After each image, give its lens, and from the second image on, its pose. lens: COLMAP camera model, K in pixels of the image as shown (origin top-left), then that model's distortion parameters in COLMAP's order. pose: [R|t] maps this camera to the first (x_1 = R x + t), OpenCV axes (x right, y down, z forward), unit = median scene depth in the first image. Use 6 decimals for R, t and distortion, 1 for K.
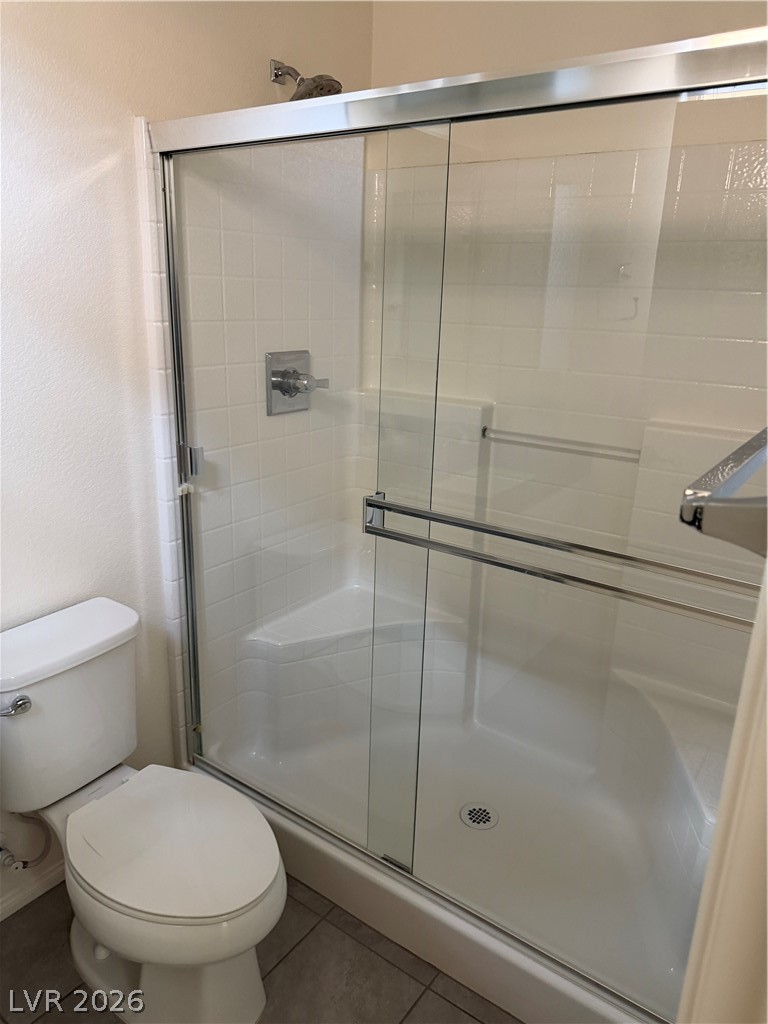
lens RADIAL K [[735.3, 0, 386.4], [0, 735.3, 521.9], [0, 0, 1]] dist [0.164866, -0.293782]
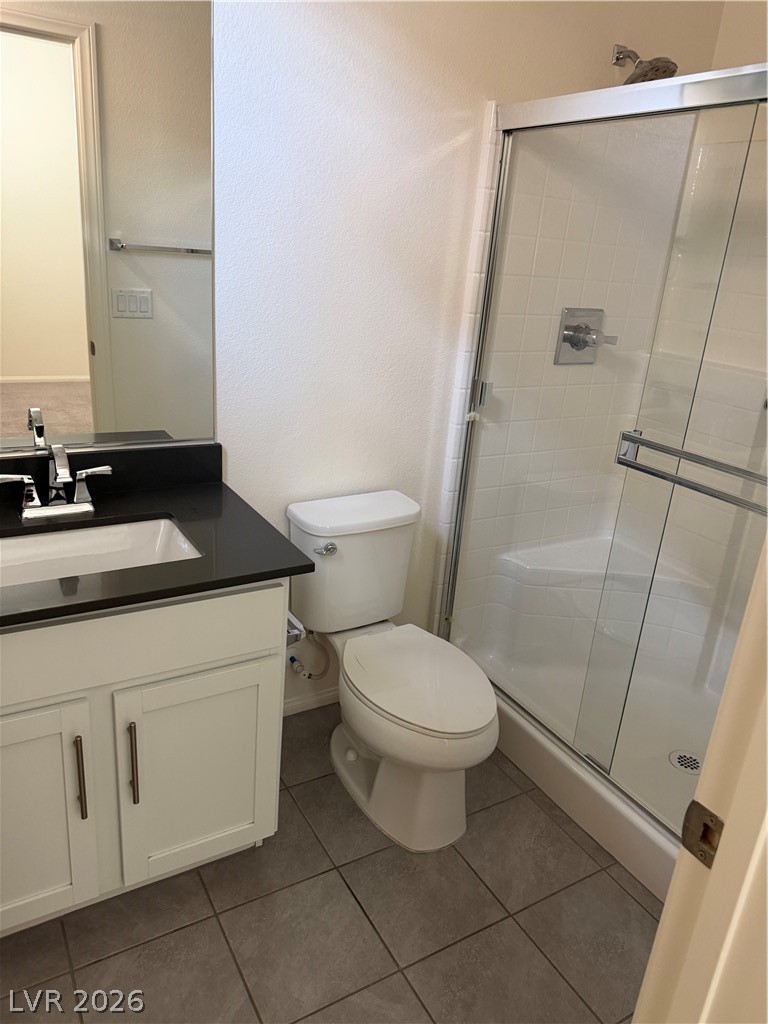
lens RADIAL K [[720.7, 0, 384.0], [0, 720.7, 512.0], [0, 0, 1]] dist [0.065737, -0.110175]
pose [[0.916571, 0.175742, -0.359182, 0.041832], [-0.165169, 0.984427, 0.060182, 0.060669], [0.364165, 0.004165, 0.931325, -0.128257]]
